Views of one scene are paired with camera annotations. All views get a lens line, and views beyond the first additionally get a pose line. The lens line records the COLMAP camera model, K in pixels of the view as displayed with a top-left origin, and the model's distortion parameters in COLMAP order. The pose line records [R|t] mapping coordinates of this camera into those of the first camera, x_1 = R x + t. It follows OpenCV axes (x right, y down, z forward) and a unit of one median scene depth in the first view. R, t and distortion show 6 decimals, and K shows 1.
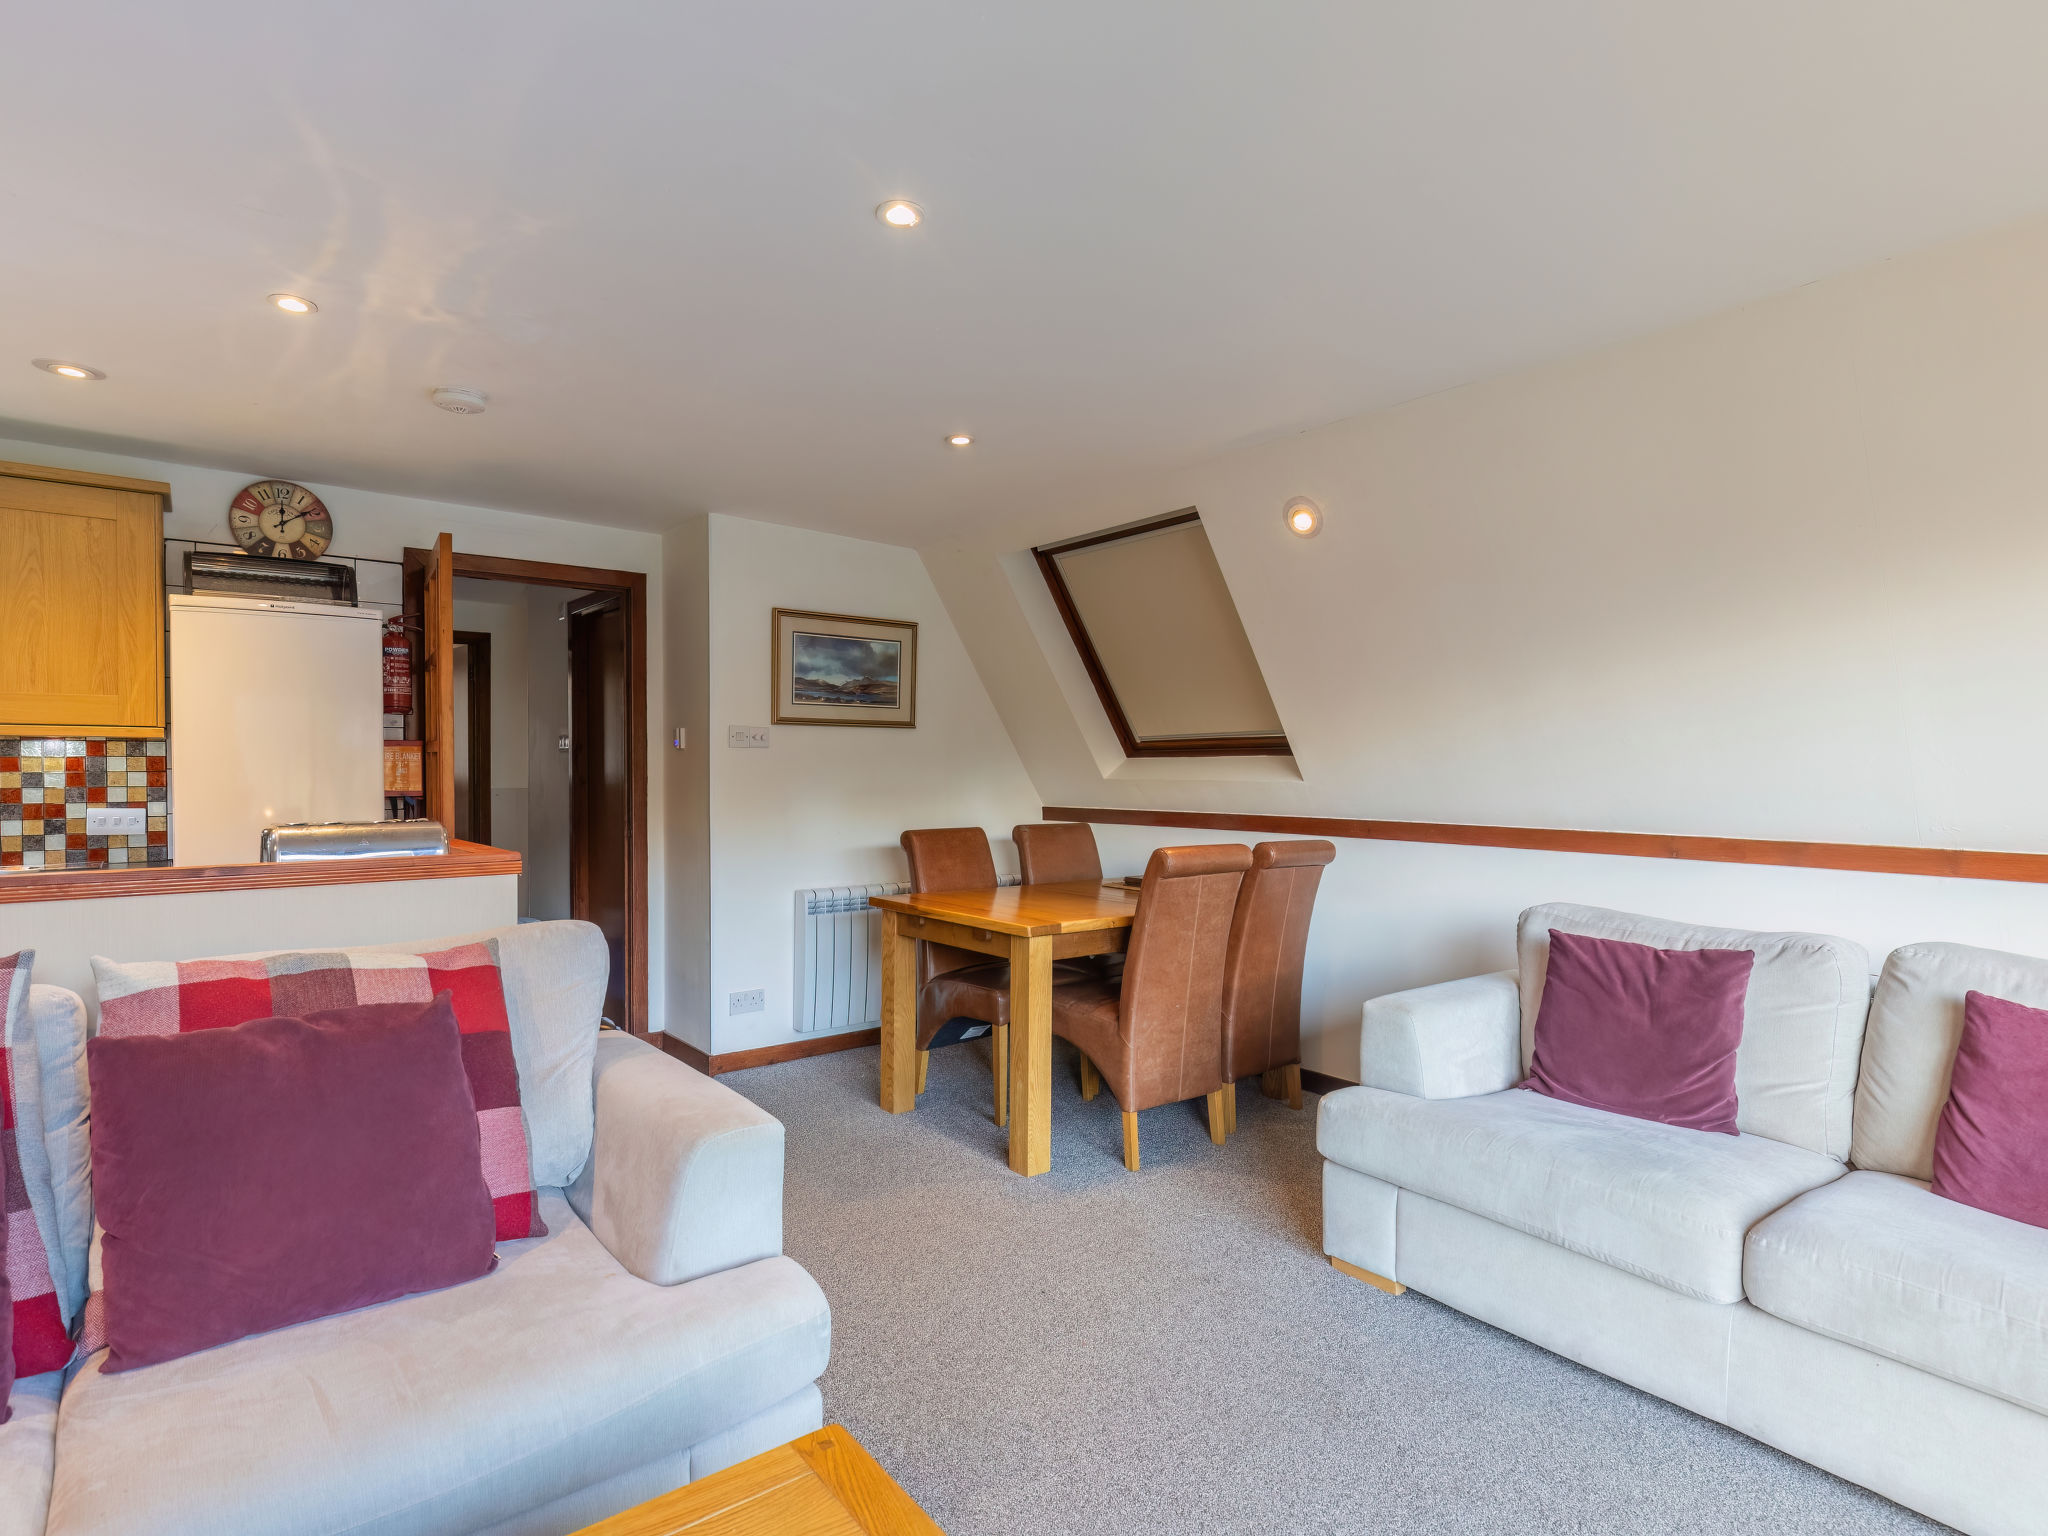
lens RADIAL K [[1046.0, 0, 1019.0], [0, 1046.0, 776.3], [0, 0, 1]] dist [0.015245, -0.001418]
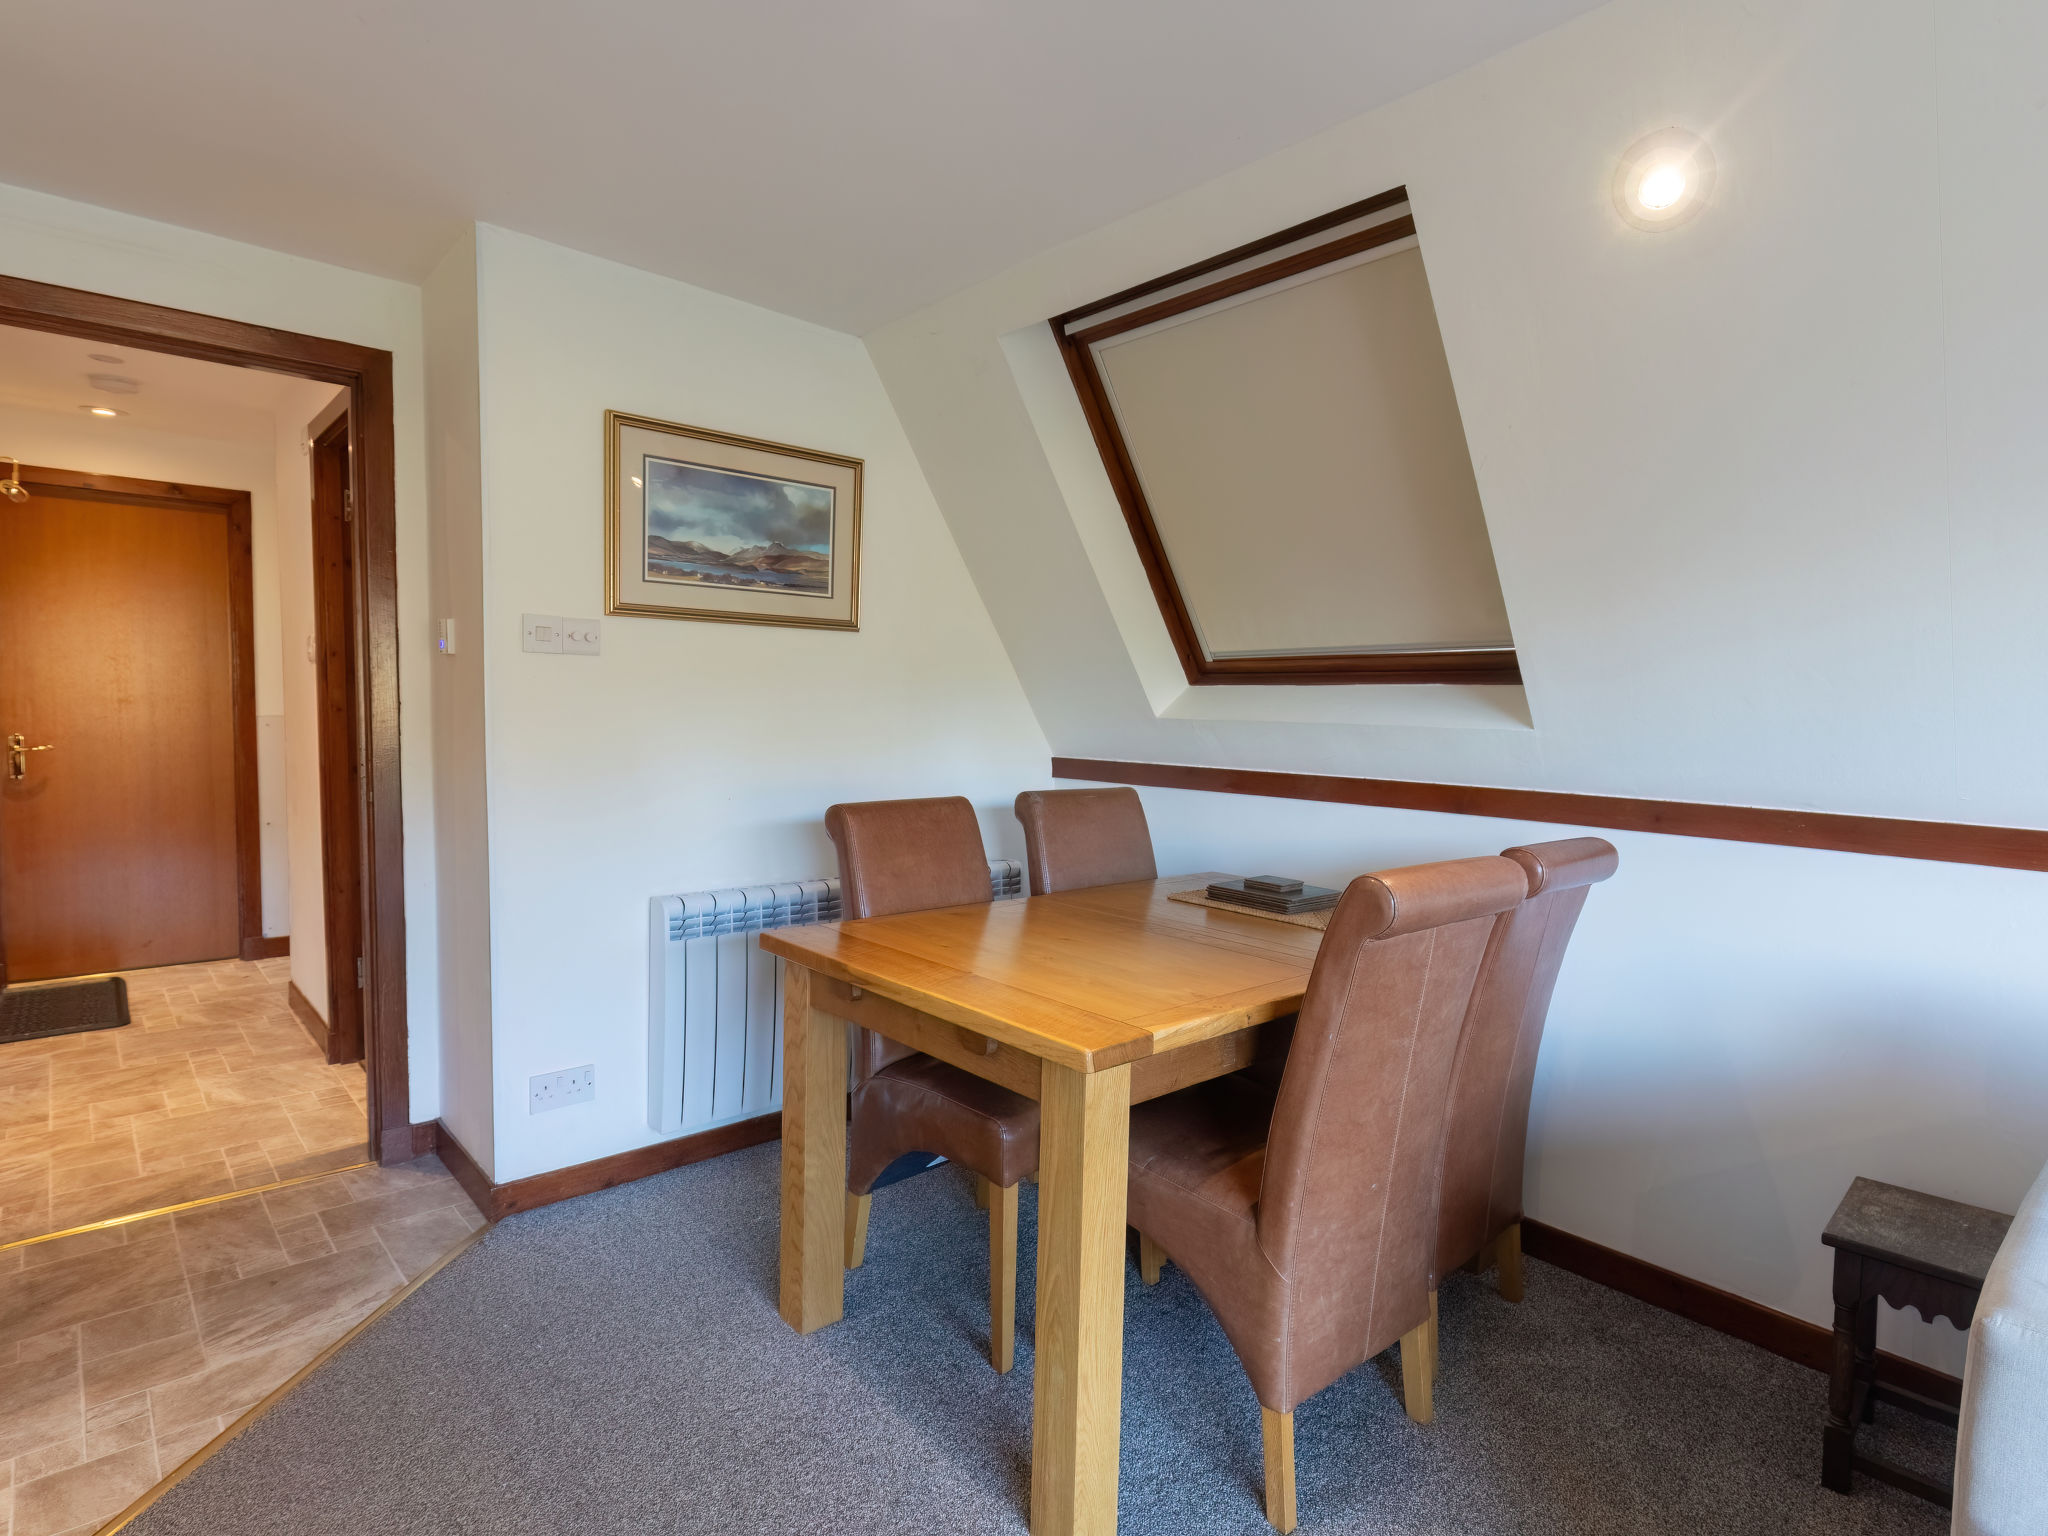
lens RADIAL K [[1046.0, 0, 1019.0], [0, 1046.0, 776.3], [0, 0, 1]] dist [0.015245, -0.001418]
pose [[0.999207, 0.014412, 0.037126, -0.028815], [-0.016713, 0.997908, 0.062446, -0.000306], [-0.036148, -0.063017, 0.997358, 0.421036]]
